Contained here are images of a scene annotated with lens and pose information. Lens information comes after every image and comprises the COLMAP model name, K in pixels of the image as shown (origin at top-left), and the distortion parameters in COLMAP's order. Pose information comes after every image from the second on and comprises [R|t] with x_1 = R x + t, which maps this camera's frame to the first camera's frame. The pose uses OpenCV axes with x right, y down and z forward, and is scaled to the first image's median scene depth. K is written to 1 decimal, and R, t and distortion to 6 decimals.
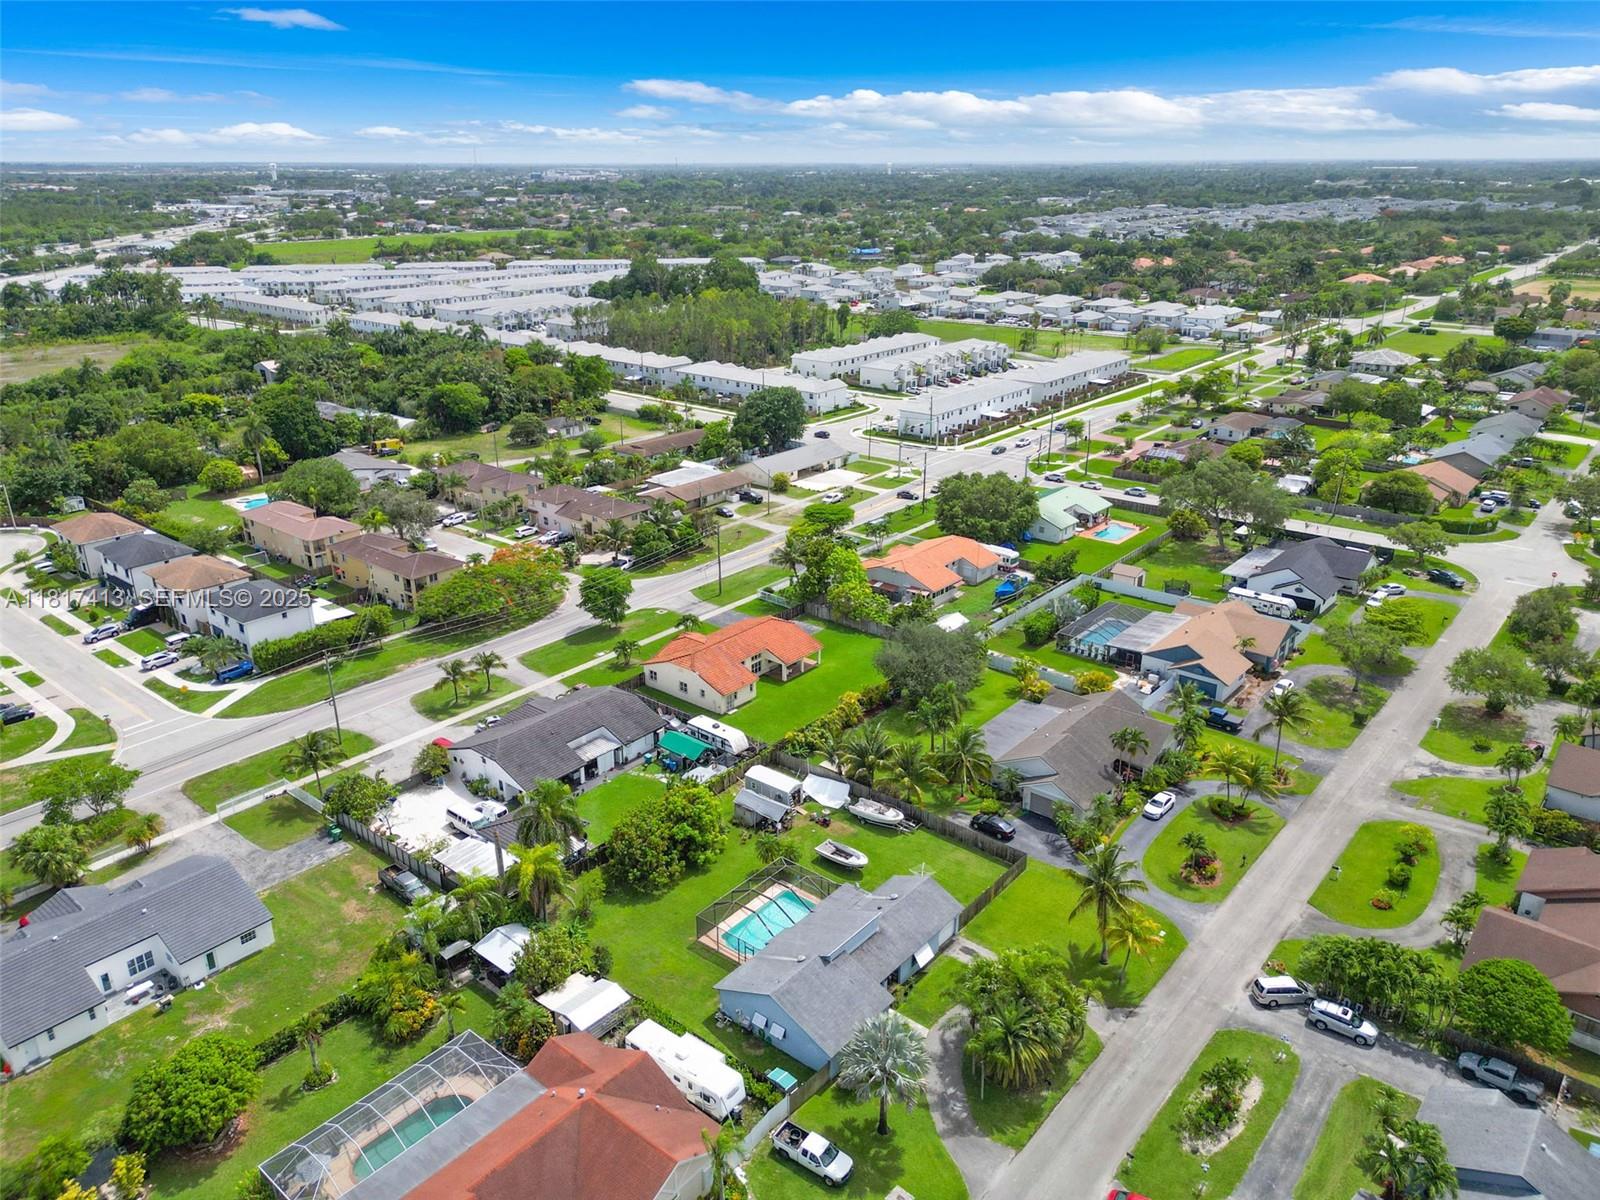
lens RADIAL K [[1114.8, 0, 798.4], [0, 1114.8, 641.1], [0, 0, 1]] dist [0.089608, -0.090302]
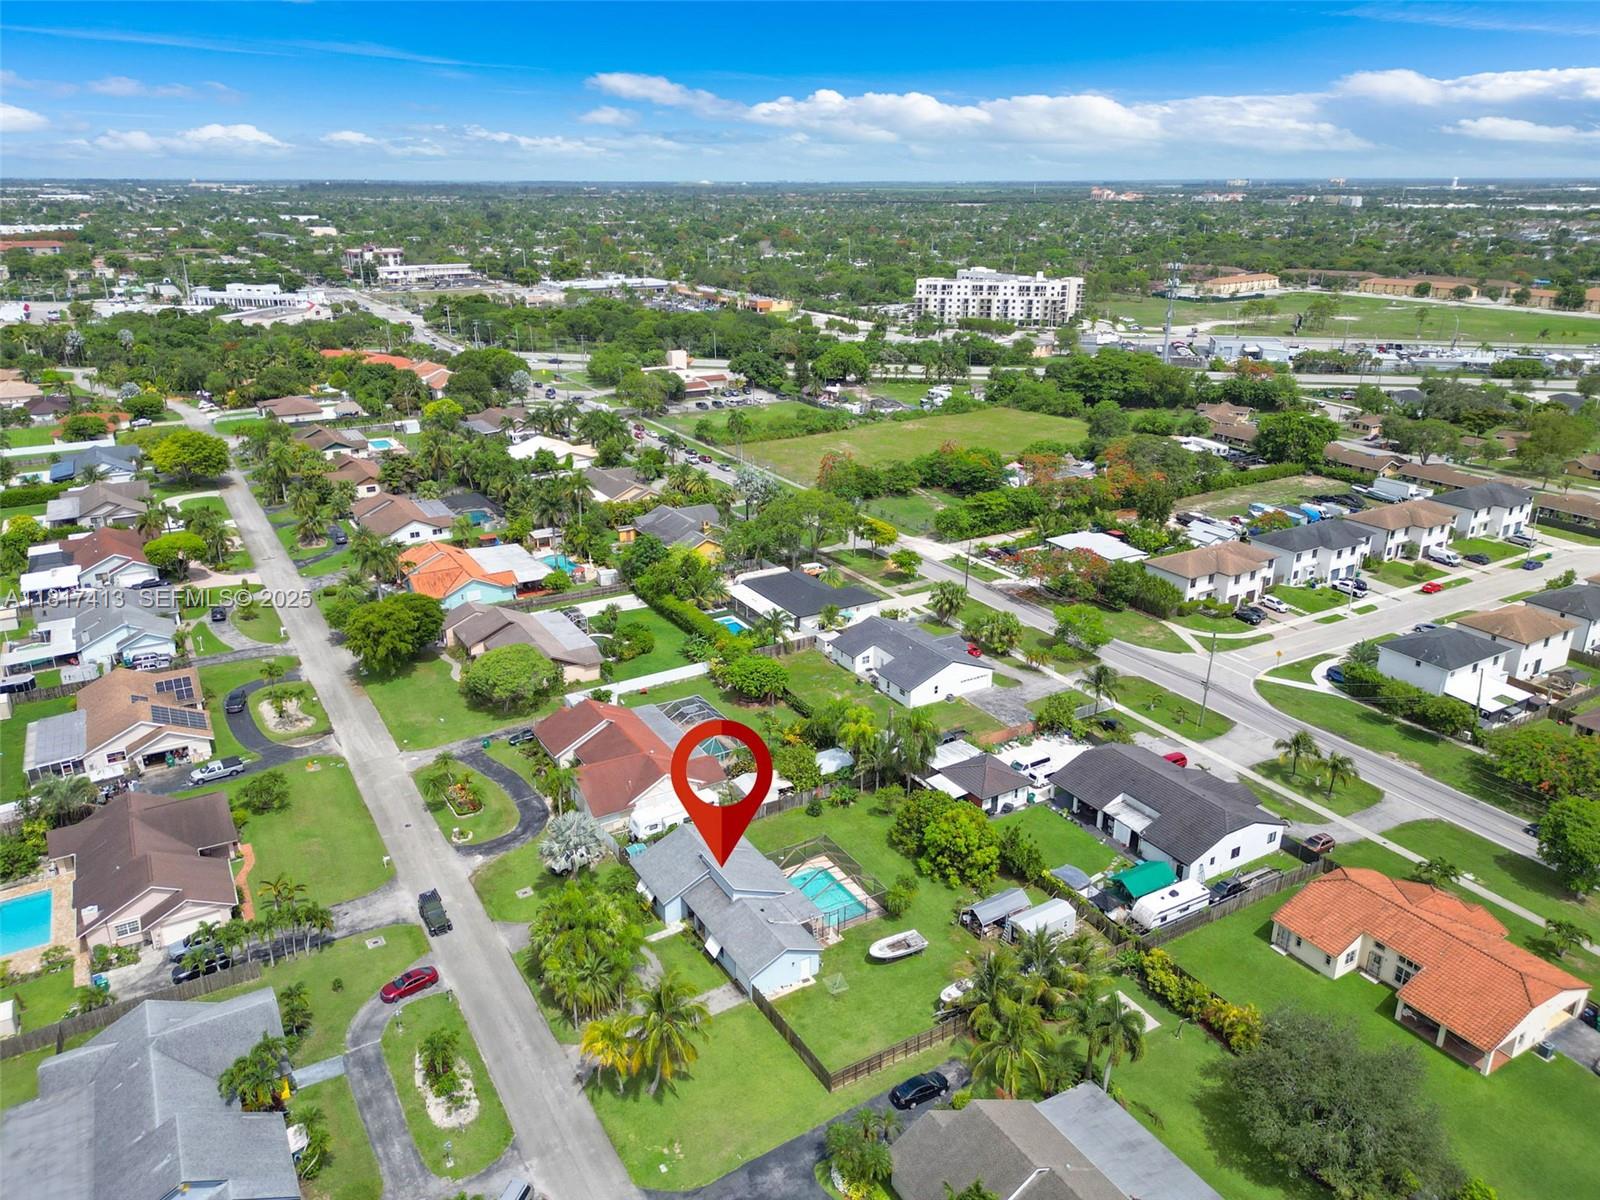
lens RADIAL K [[1118.1, 0, 797.4], [0, 1118.1, 615.6], [0, 0, 1]] dist [0.089946, -0.091115]
pose [[-0.330798, 0.344514, -0.878569, 0.577830], [-0.370363, 0.808895, 0.456641, -0.311965], [0.867989, 0.476445, -0.139985, 0.670038]]
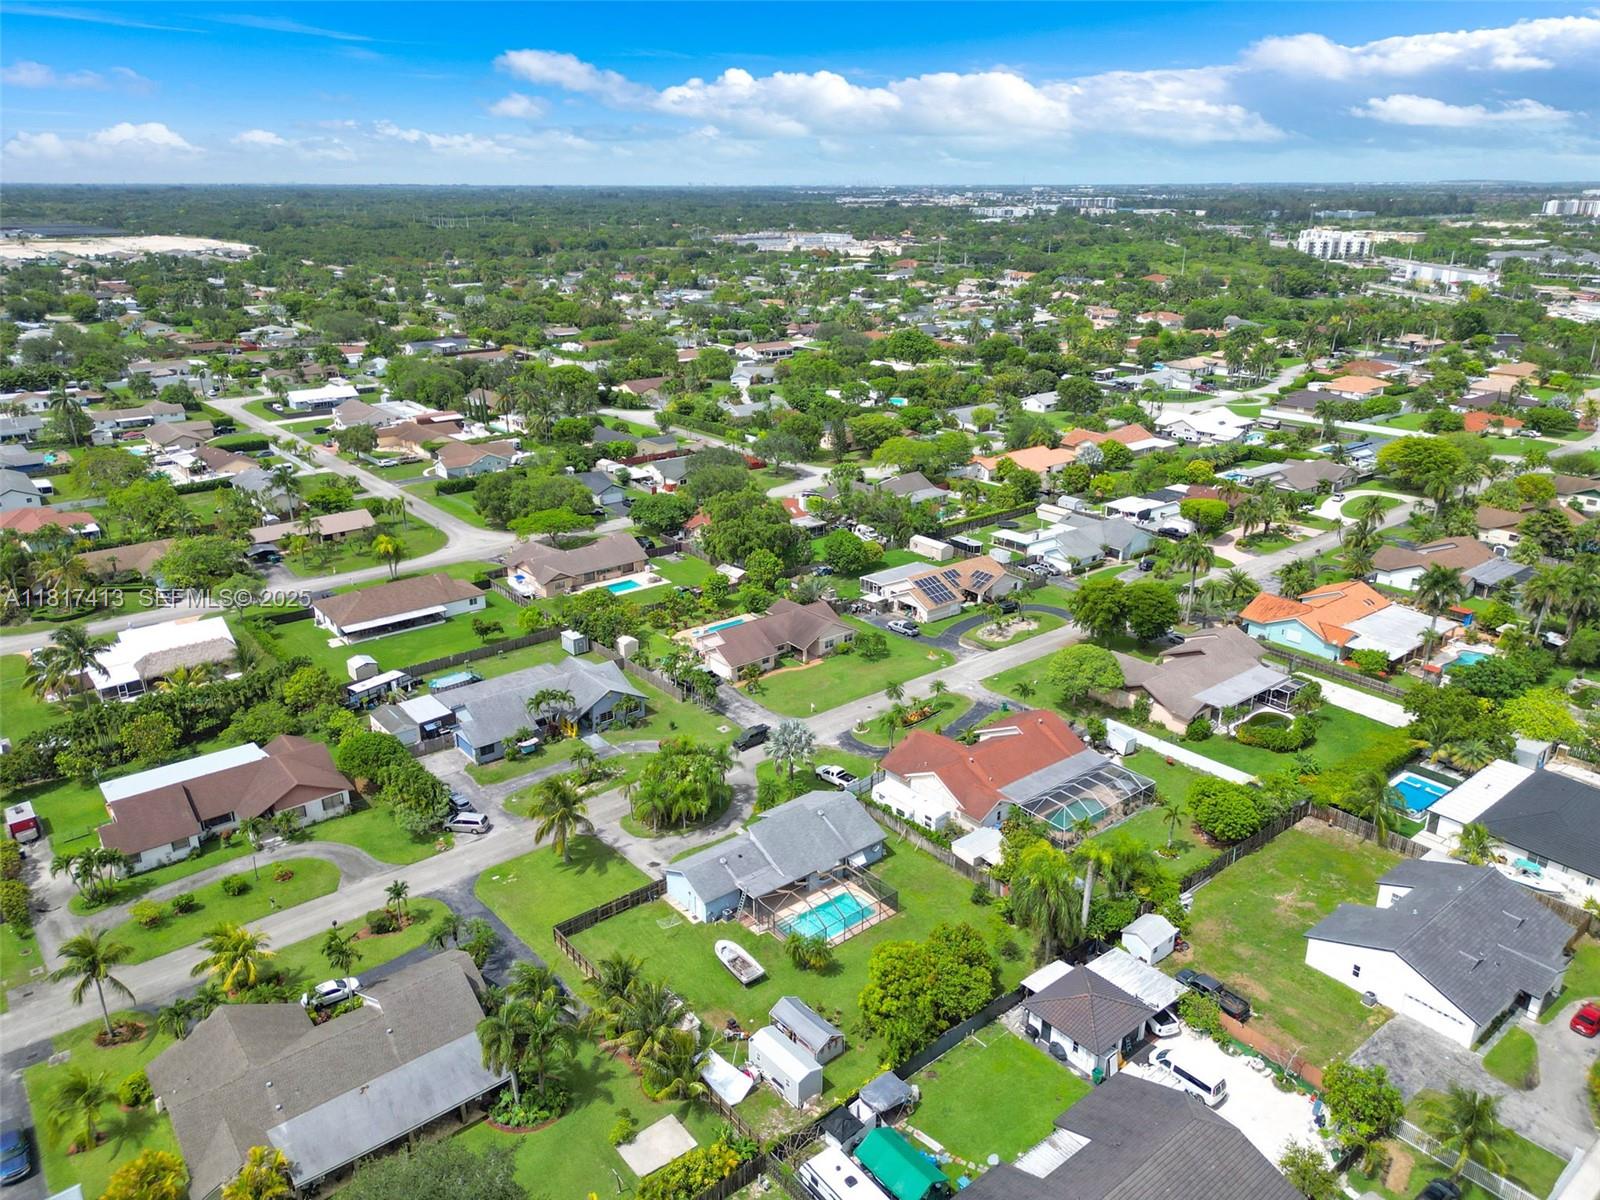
lens RADIAL K [[1114.8, 0, 798.4], [0, 1114.8, 641.1], [0, 0, 1]] dist [0.089608, -0.090302]
pose [[-0.980901, -0.069764, 0.181567, -0.114937], [0.080586, 0.703820, 0.705792, -0.464095], [-0.177029, 0.706944, -0.684756, 1.038124]]
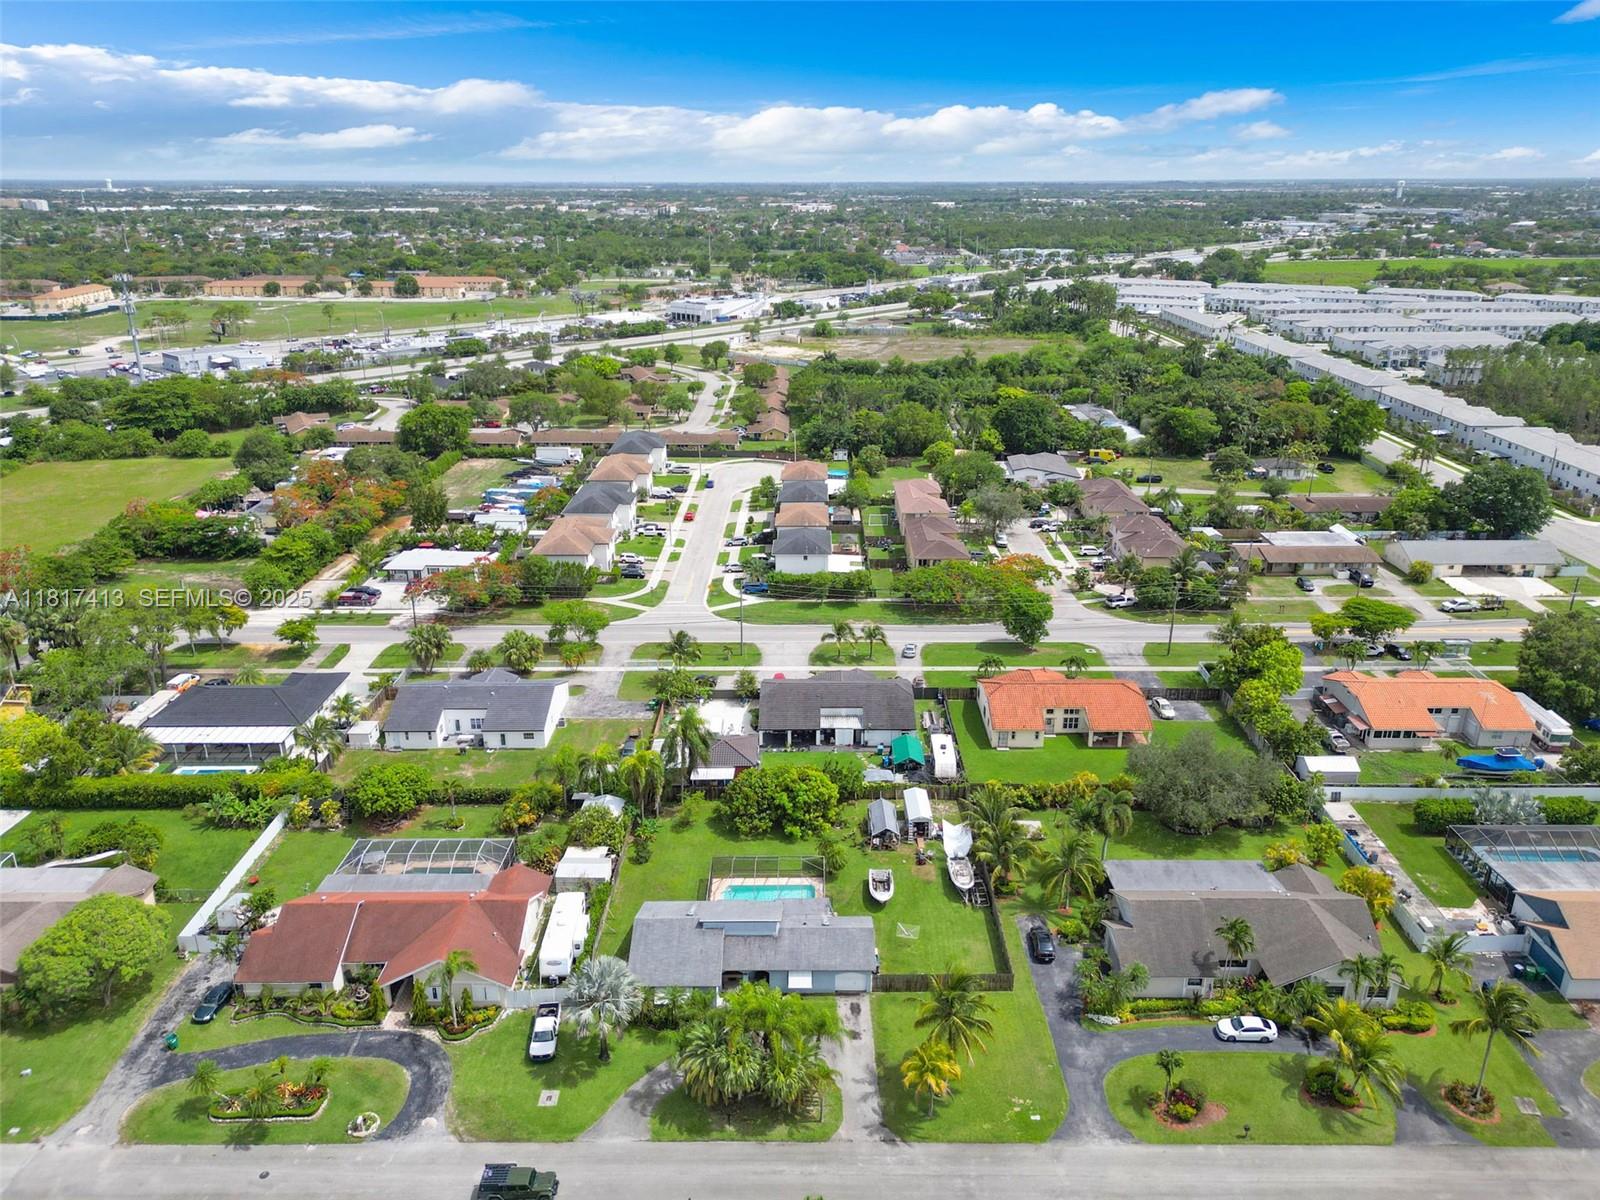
lens RADIAL K [[1111.0, 0, 816.4], [0, 1111.0, 627.3], [0, 0, 1]] dist [0.084720, -0.080584]
pose [[0.641146, 0.287343, -0.711594, 0.478010], [-0.302192, 0.946871, 0.110074, -0.092479], [0.705417, 0.144465, 0.693915, 0.153960]]
